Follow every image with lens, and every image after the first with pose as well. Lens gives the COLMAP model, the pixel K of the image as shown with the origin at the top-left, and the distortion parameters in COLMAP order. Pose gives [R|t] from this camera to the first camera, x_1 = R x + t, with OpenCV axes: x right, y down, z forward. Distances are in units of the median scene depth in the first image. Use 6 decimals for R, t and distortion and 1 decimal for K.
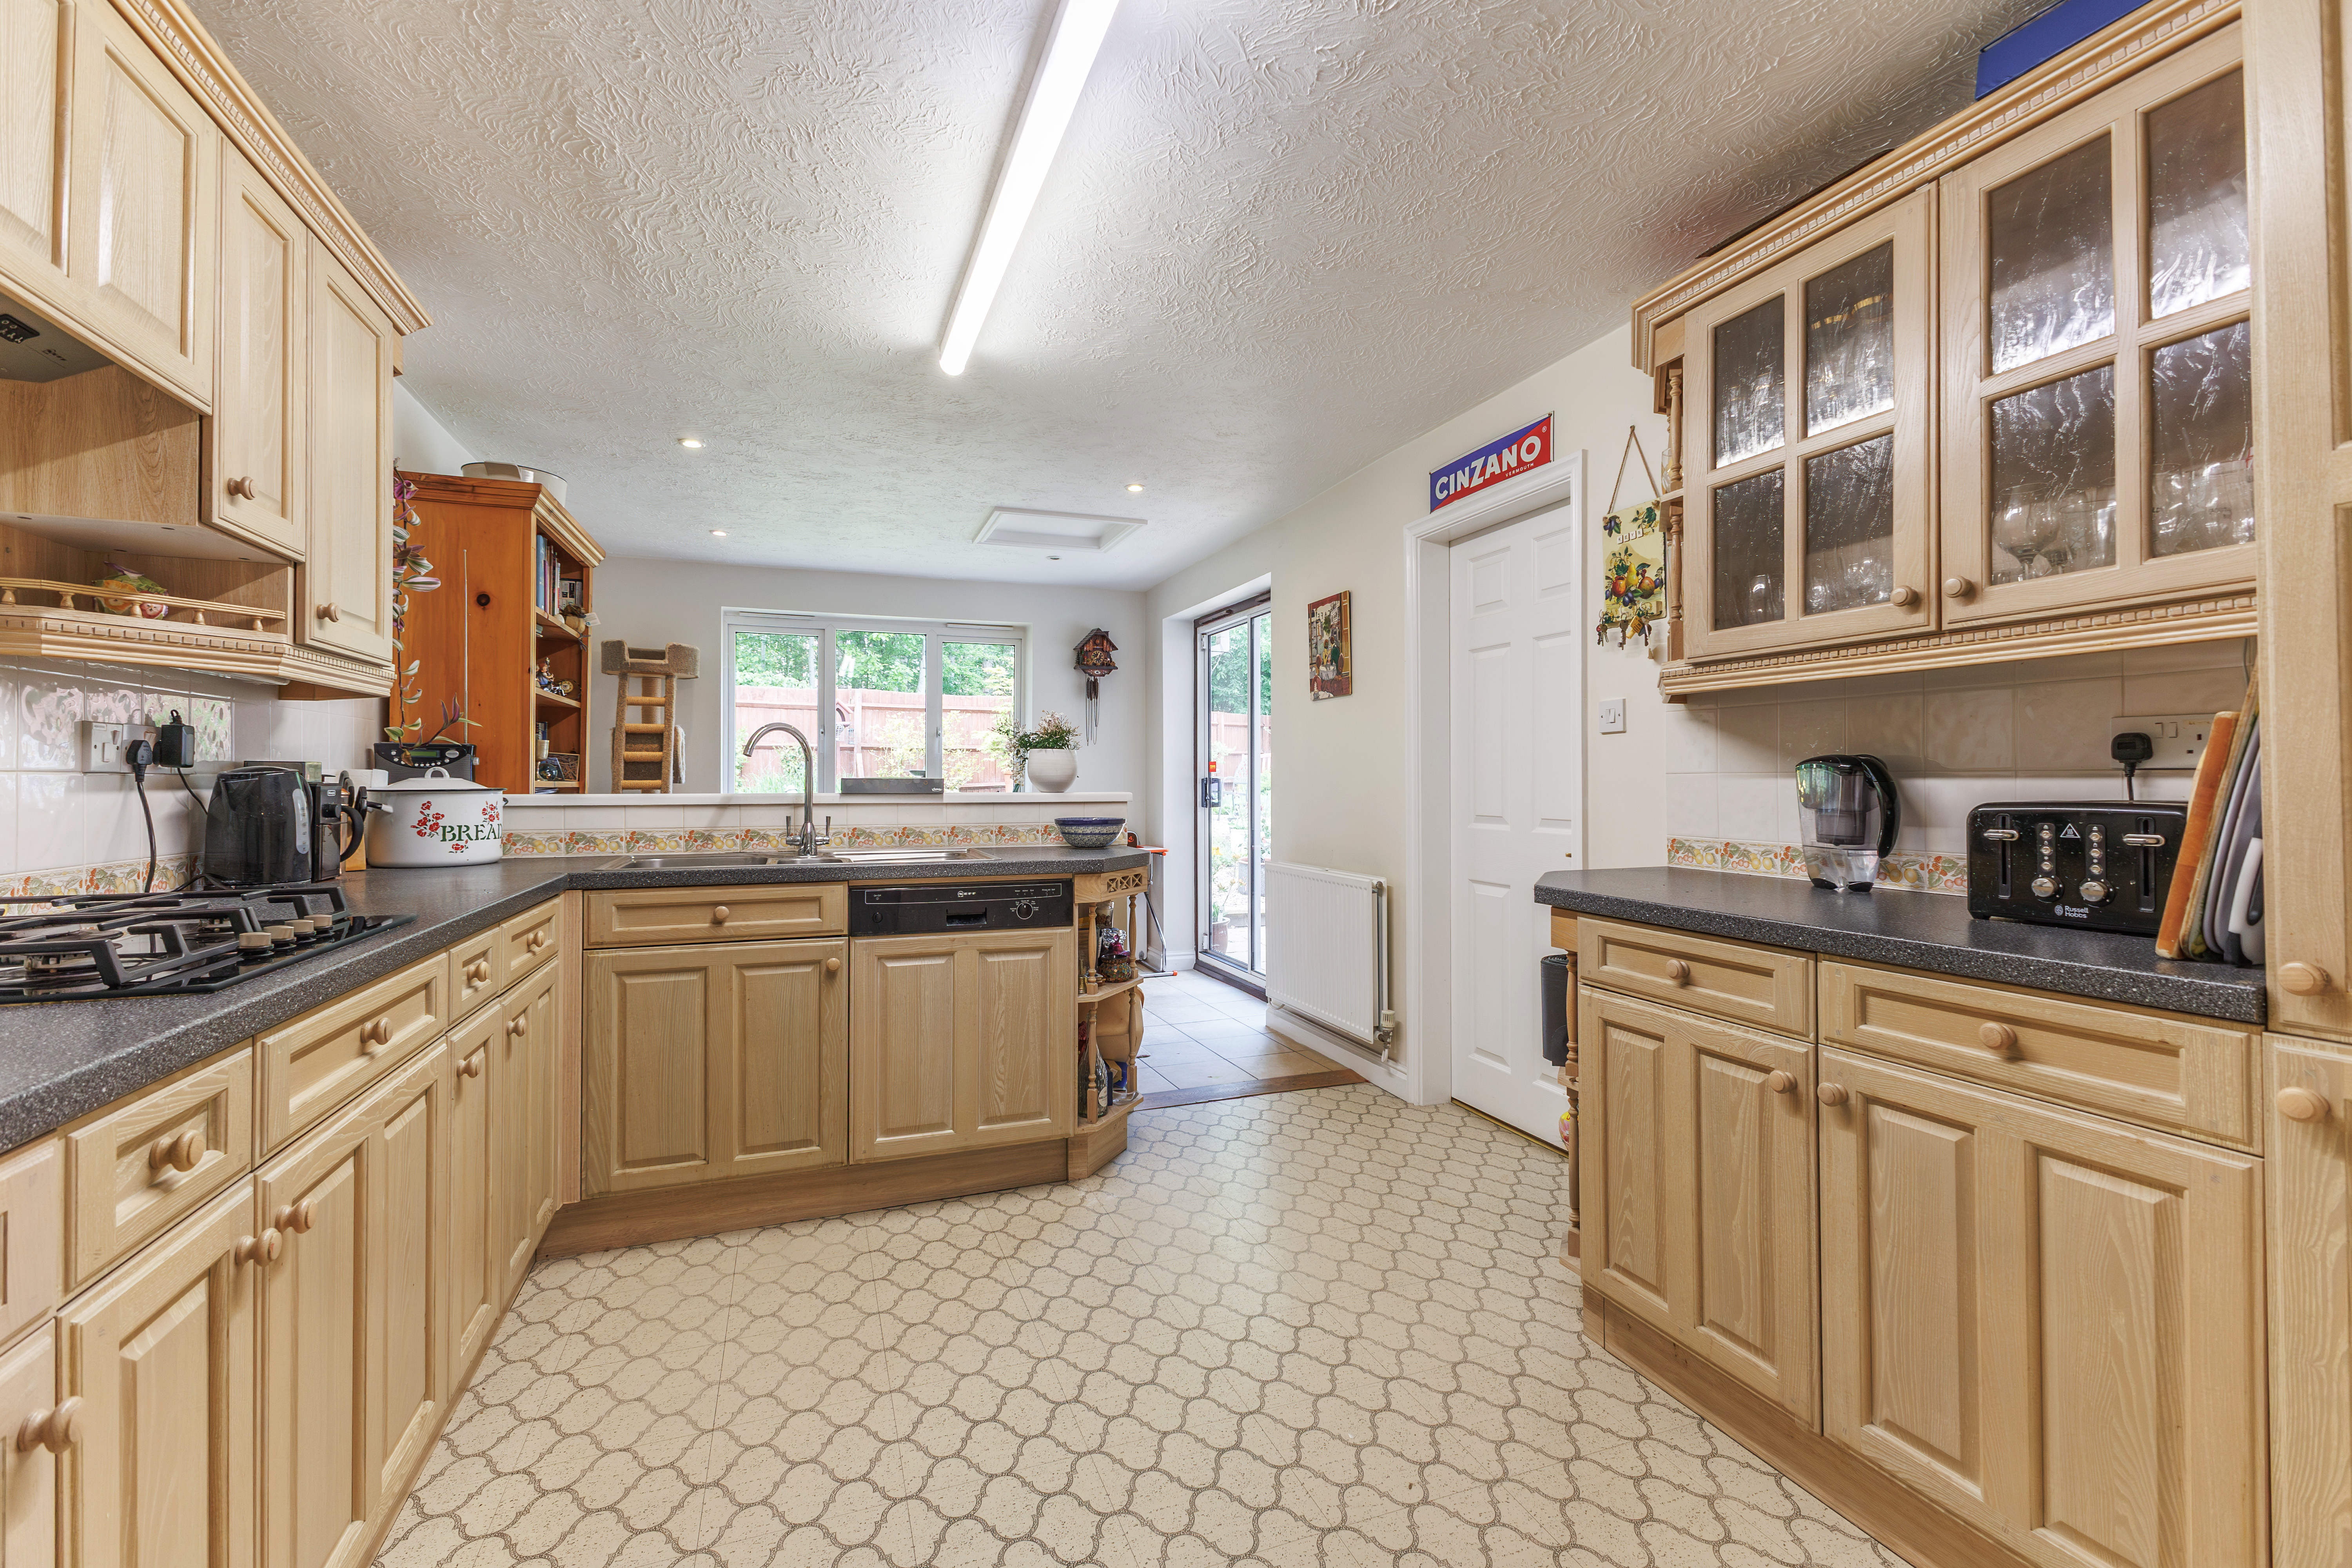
lens RADIAL K [[1021.0, 0, 1176.0], [0, 1021.0, 784.0], [0, 0, 1]] dist [0.006749, -0.000309]
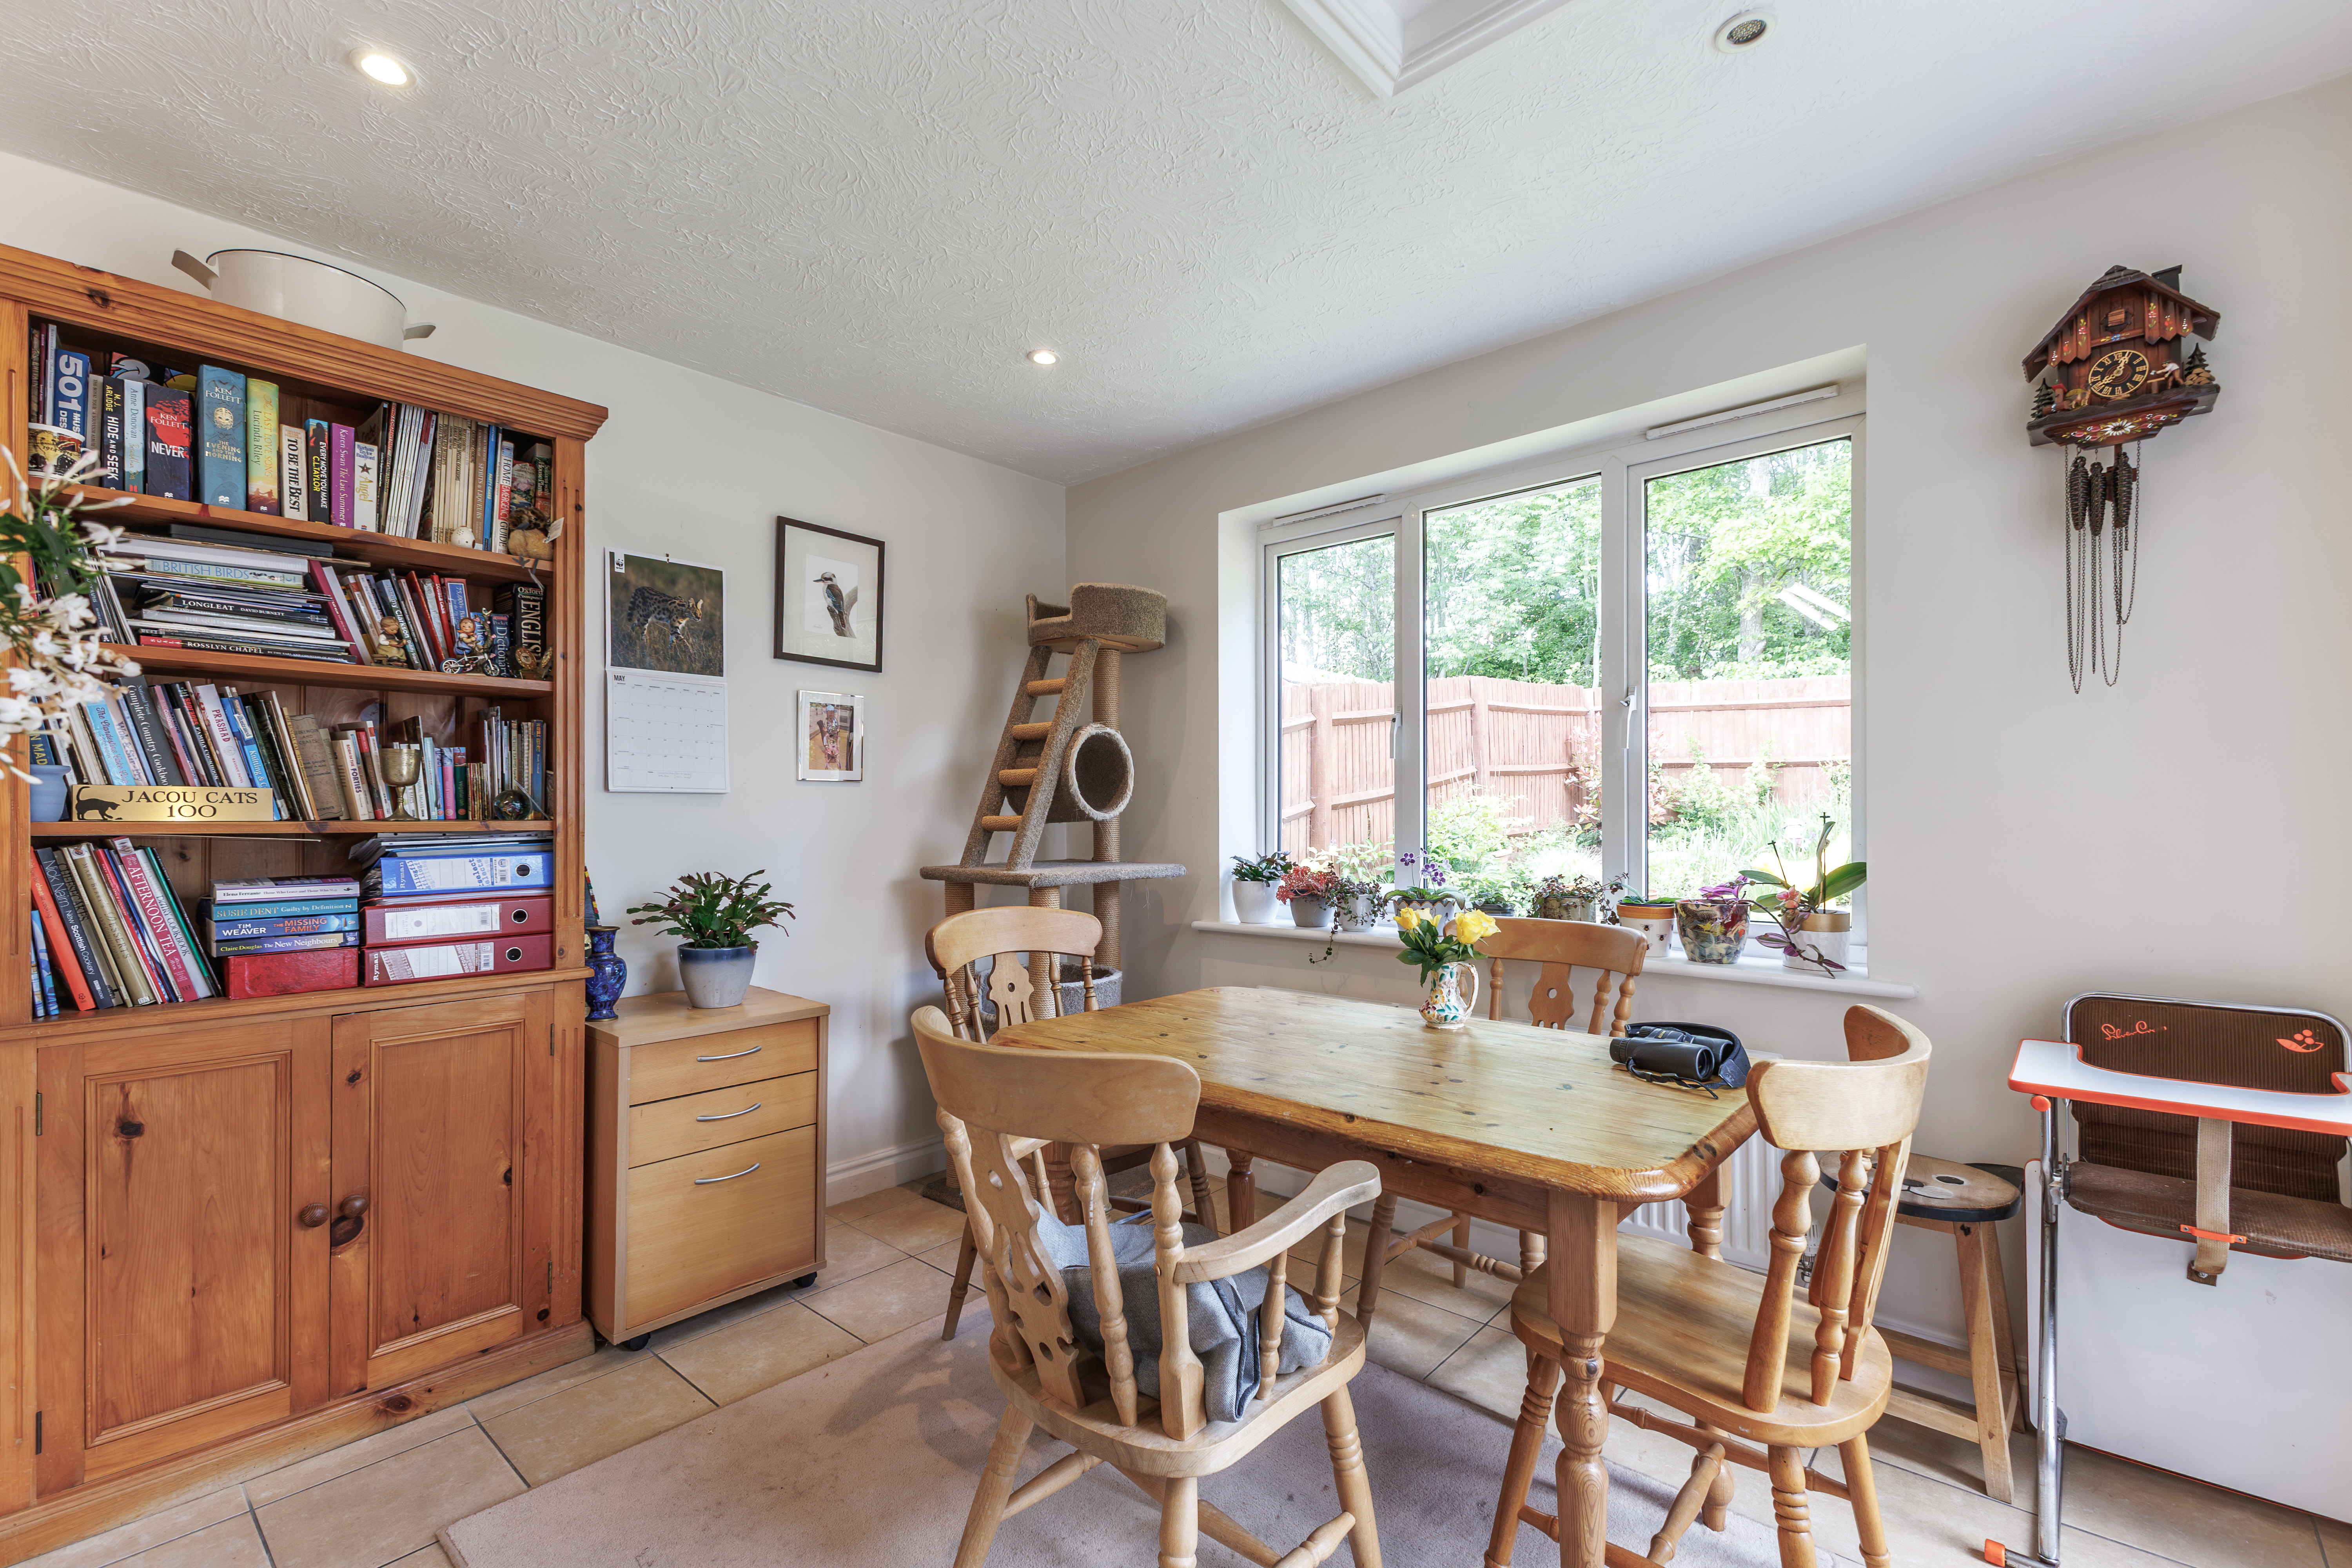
lens RADIAL K [[1030.7, 0, 1194.7], [0, 1030.7, 824.7], [0, 0, 1]] dist [-0.000310, -0.000639]
pose [[0.474207, 0.006802, -0.880387, 0.119025], [0.002068, 0.999959, 0.008839, -0.007962], [0.880411, -0.006012, 0.474173, 1.434504]]
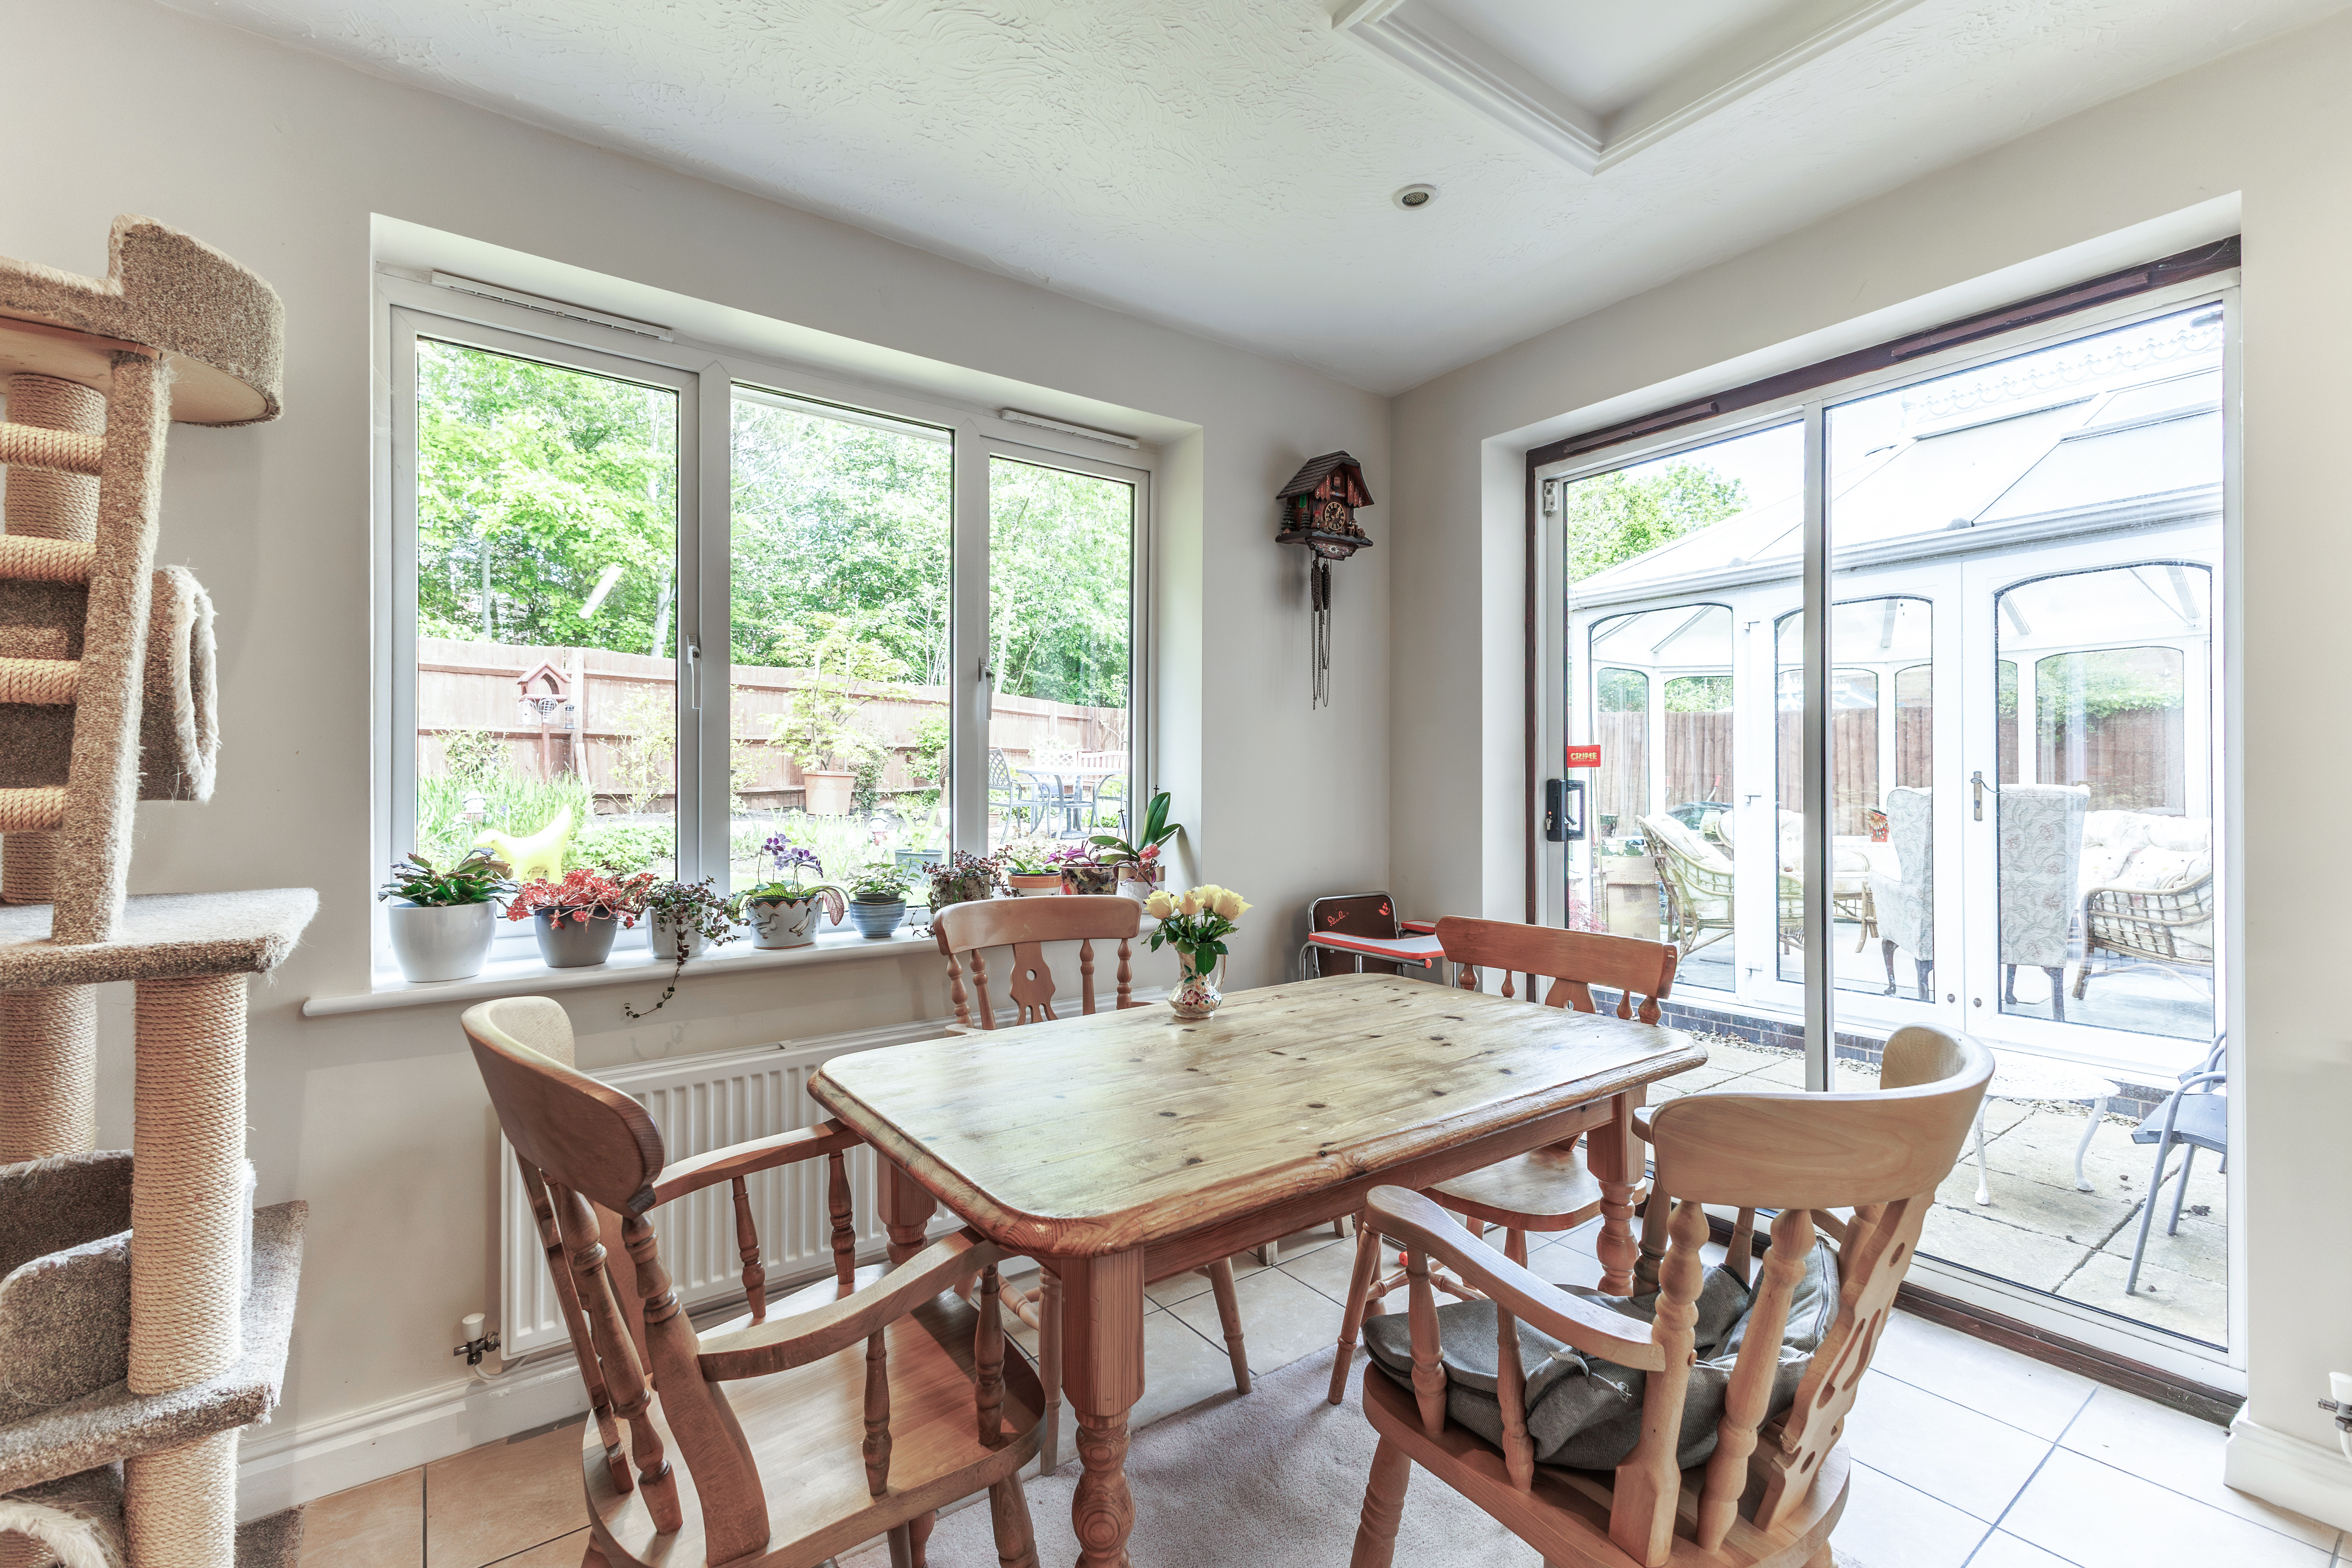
lens RADIAL K [[1021.0, 0, 1176.0], [0, 1021.0, 784.0], [0, 0, 1]] dist [0.006749, -0.000309]
pose [[0.962231, -0.000410, 0.272234, -0.601222], [0.001356, 0.999994, -0.003290, -0.007318], [-0.272231, 0.003535, 0.962225, 1.295574]]
